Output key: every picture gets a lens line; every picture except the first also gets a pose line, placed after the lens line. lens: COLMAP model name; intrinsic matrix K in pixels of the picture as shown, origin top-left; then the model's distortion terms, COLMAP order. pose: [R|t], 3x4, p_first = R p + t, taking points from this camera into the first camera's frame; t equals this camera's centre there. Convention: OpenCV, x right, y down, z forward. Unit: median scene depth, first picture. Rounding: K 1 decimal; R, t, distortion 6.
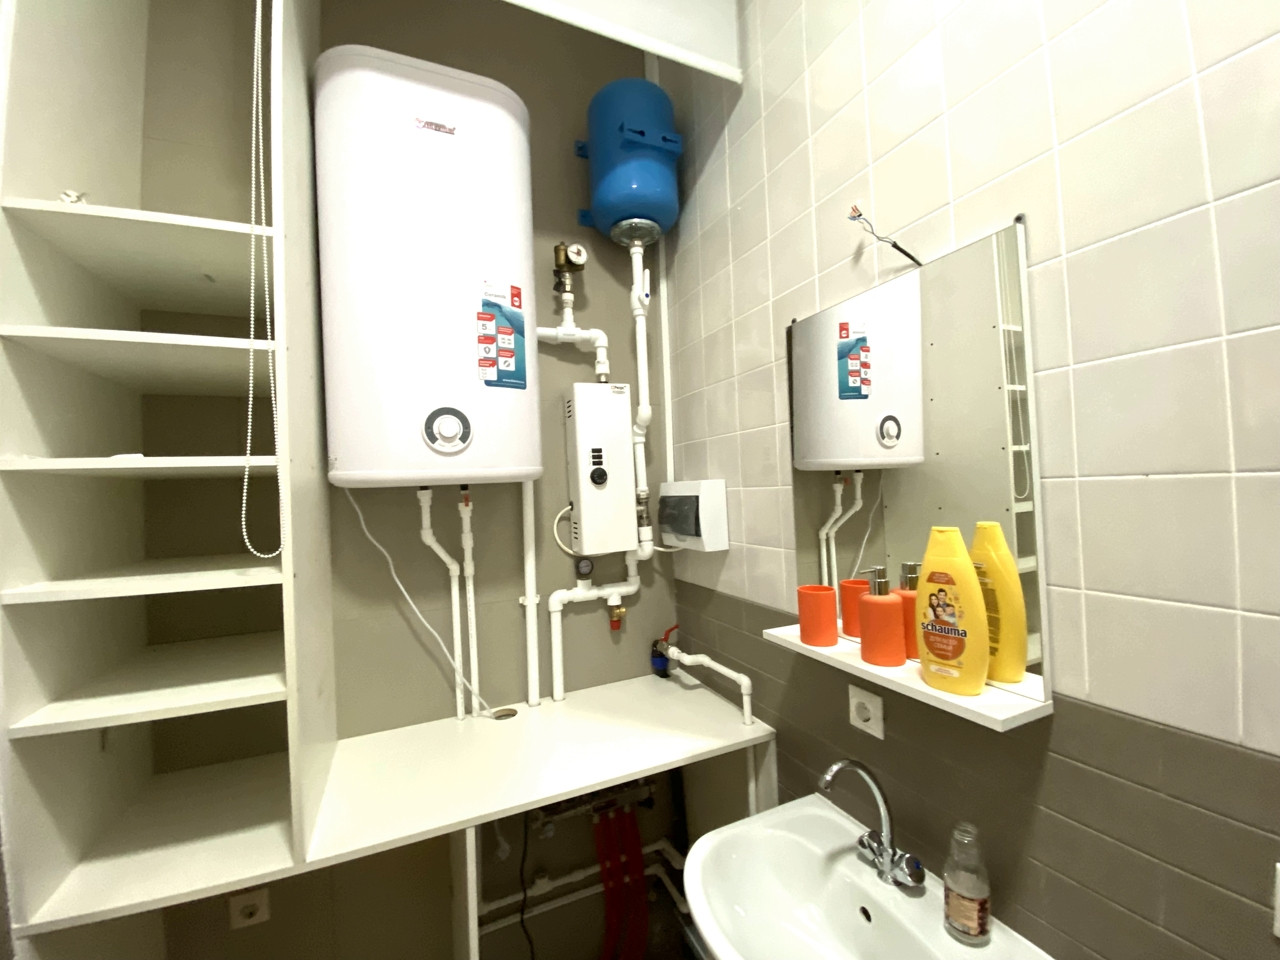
lens RADIAL K [[518.6, 0, 640.0], [0, 518.6, 480.0], [0, 0, 1]] dist [0.007101, -0.013219]
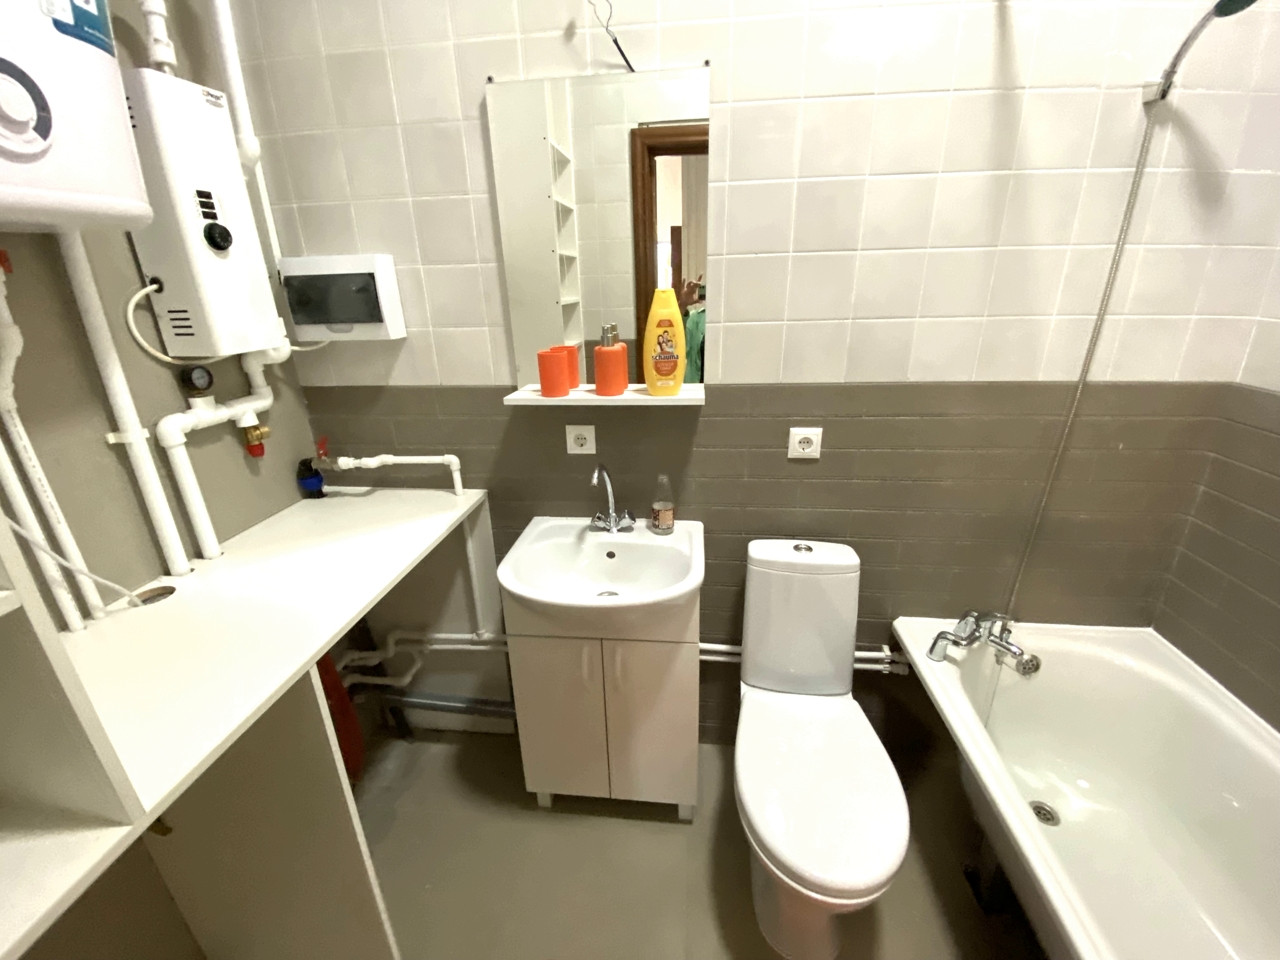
lens RADIAL K [[500.4, 0, 646.0], [0, 500.4, 480.5], [0, 0, 1]] dist [0.004148, -0.000010]
pose [[0.509933, -0.279840, 0.813423, -0.427366], [-0.009430, 0.943730, 0.330581, 0.072528], [-0.860162, -0.176245, 0.478601, 0.130383]]
